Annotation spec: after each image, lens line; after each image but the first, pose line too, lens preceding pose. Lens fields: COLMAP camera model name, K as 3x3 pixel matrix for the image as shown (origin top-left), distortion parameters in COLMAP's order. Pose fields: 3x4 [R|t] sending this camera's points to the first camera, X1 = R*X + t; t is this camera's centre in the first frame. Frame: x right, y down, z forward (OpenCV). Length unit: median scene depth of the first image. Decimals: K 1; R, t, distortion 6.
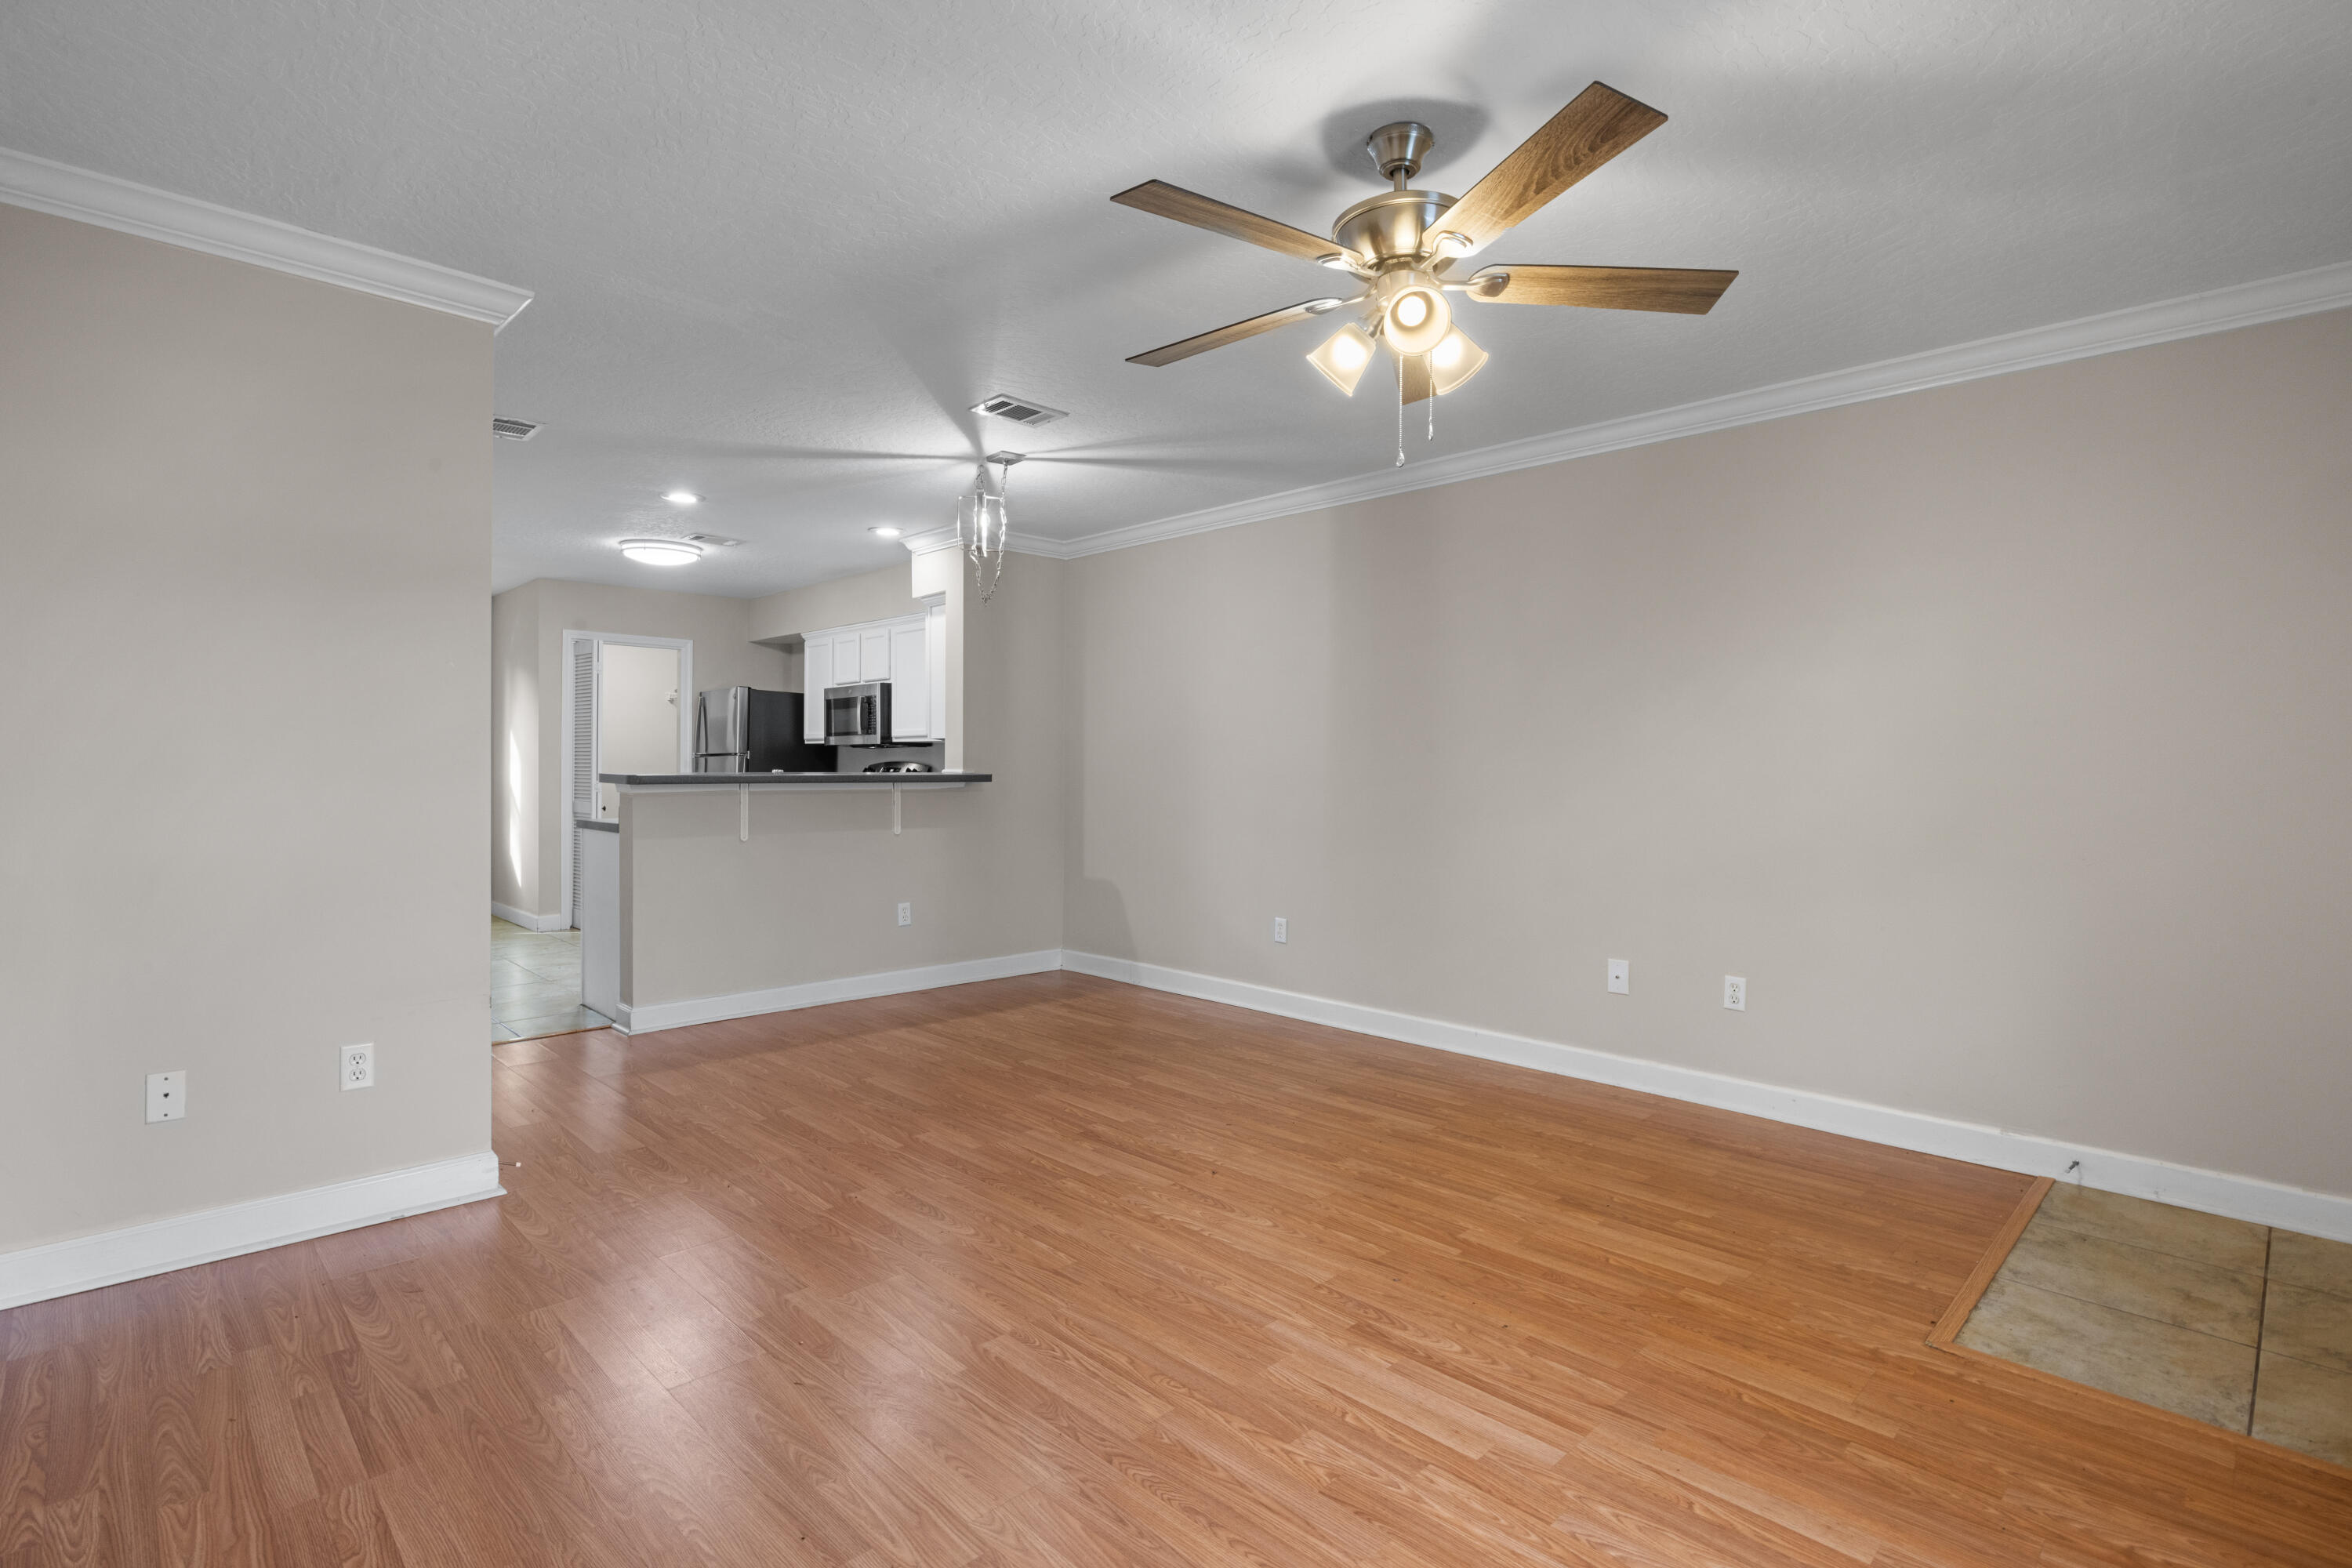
lens RADIAL K [[1146.3, 0, 1203.4], [0, 1146.3, 770.3], [0, 0, 1]] dist [-0.010983, -0.001076]
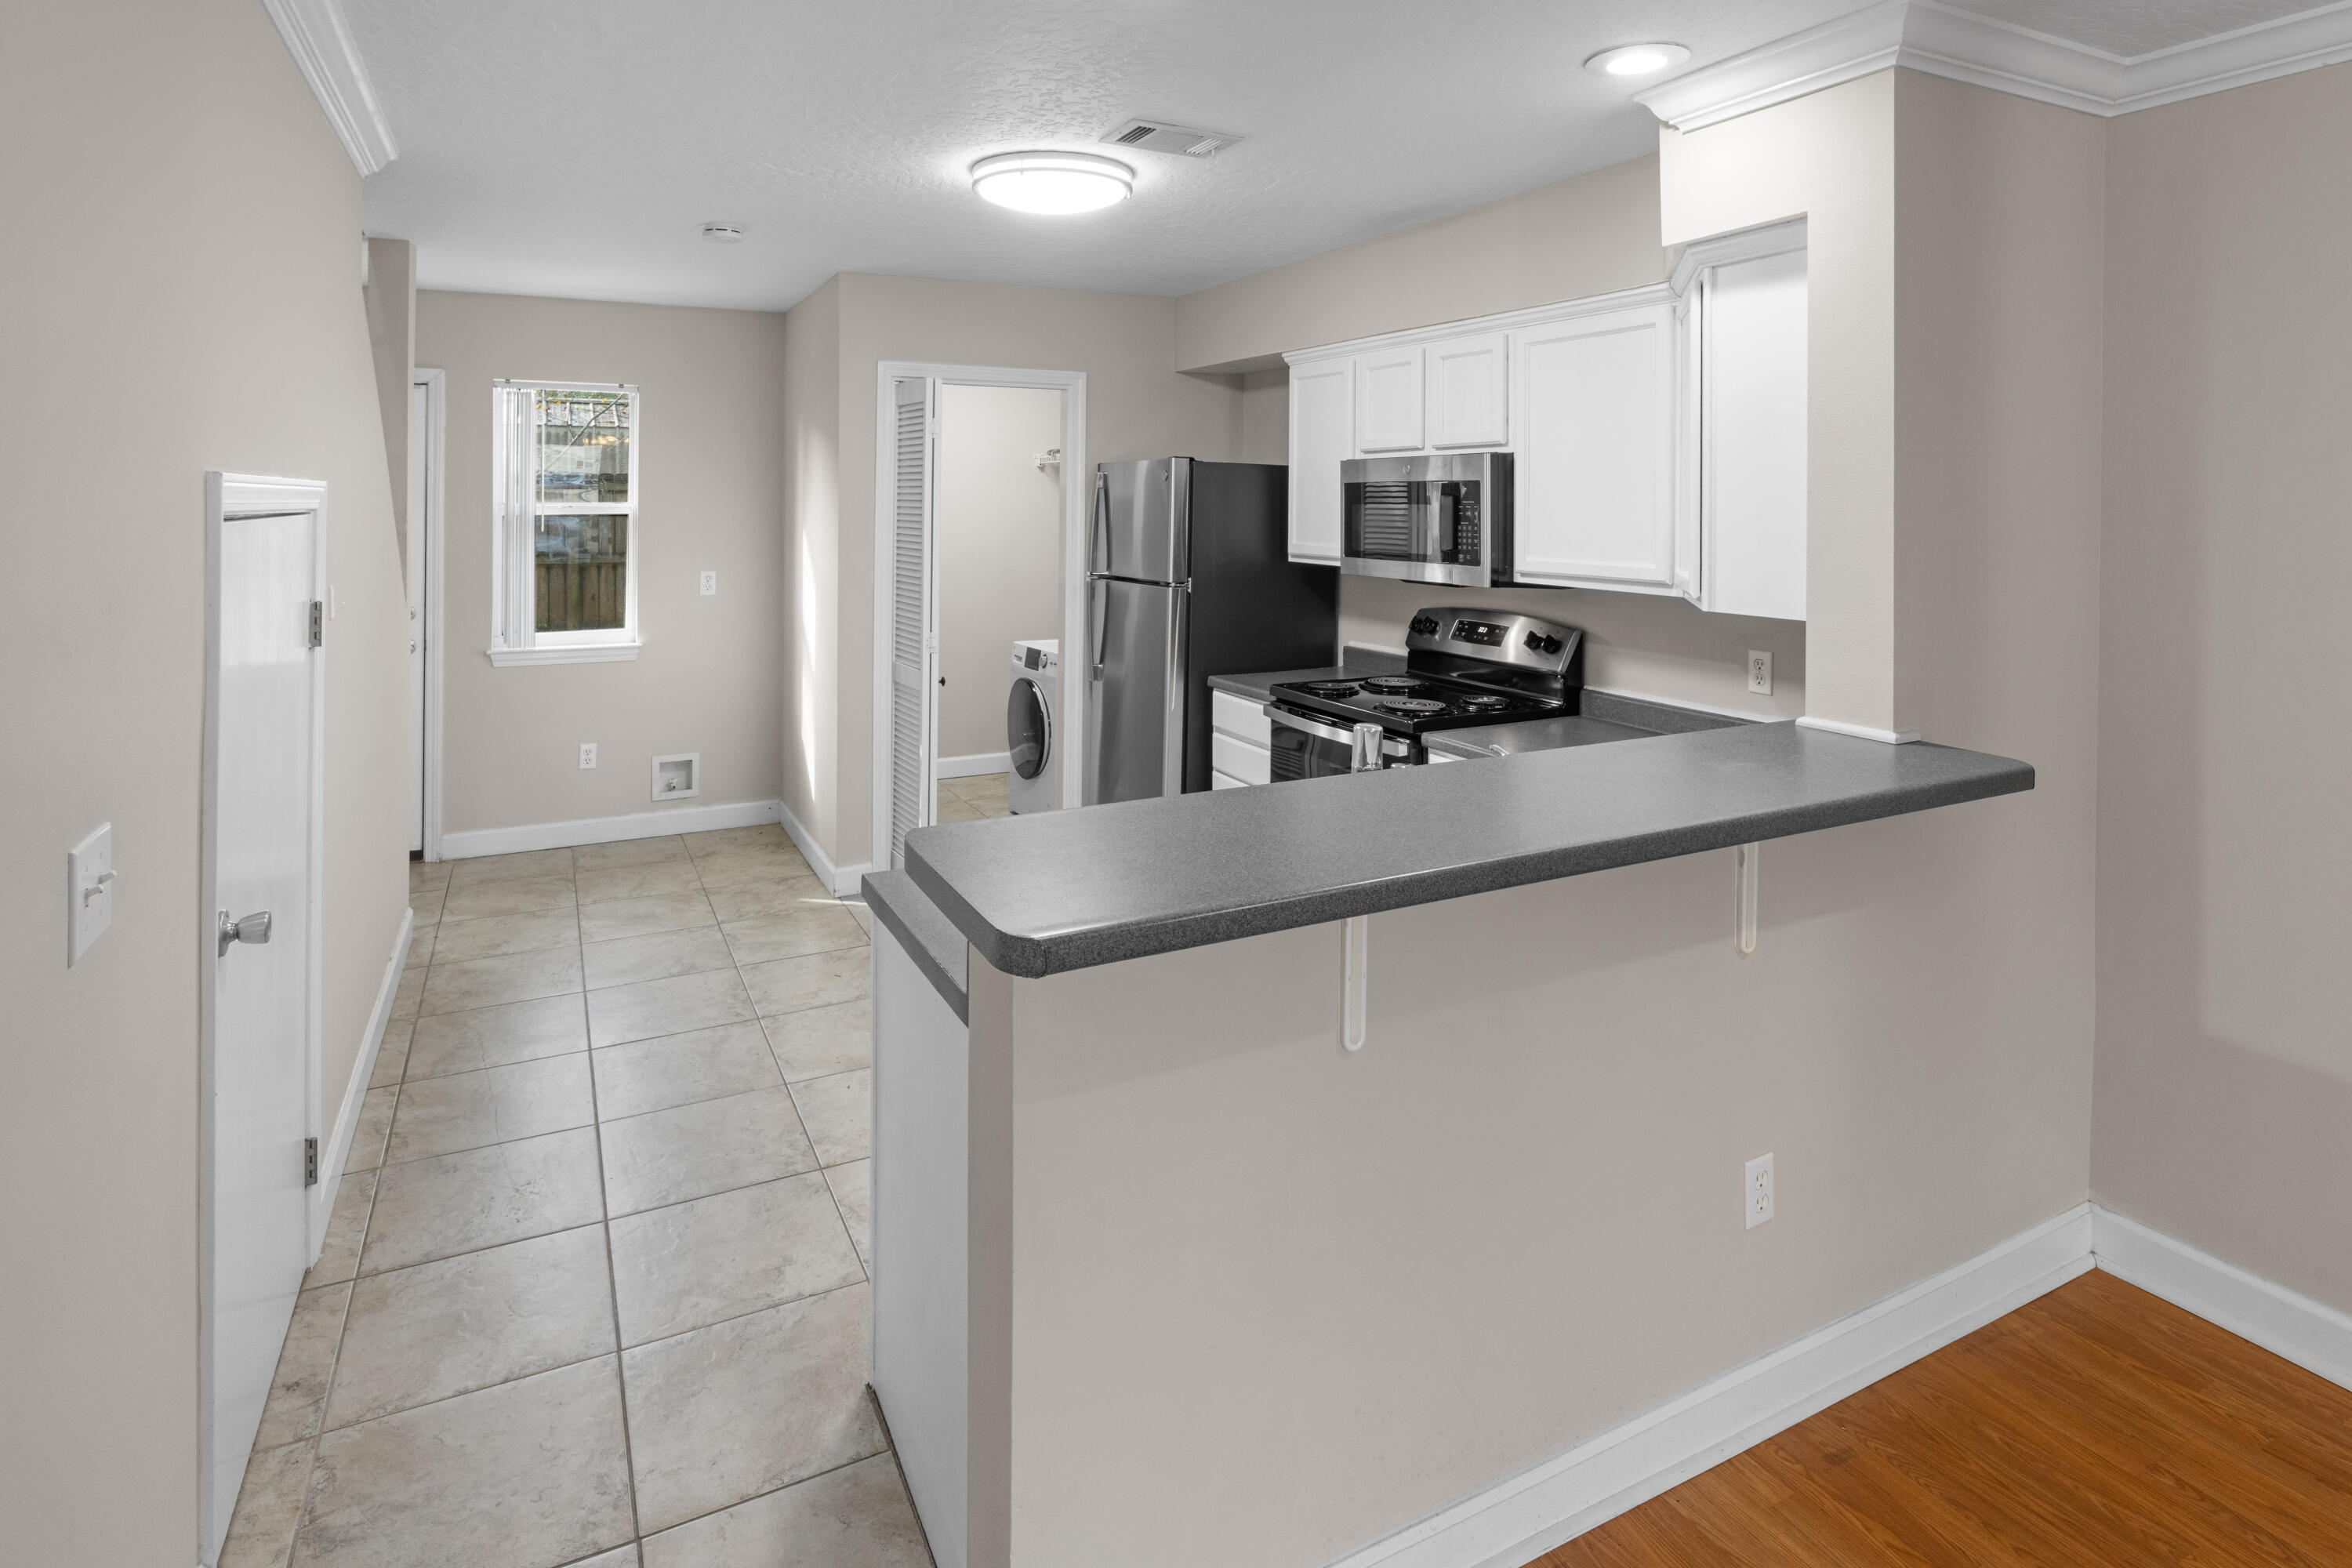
lens RADIAL K [[1216.8, 0, 1210.8], [0, 1216.8, 447.7], [0, 0, 1]] dist [-0.016534, 0.000634]
pose [[0.961613, -0.013011, -0.274102, -0.245542], [0.000976, 0.999031, -0.043997, -0.055004], [0.274409, 0.042040, 0.960694, 0.482582]]
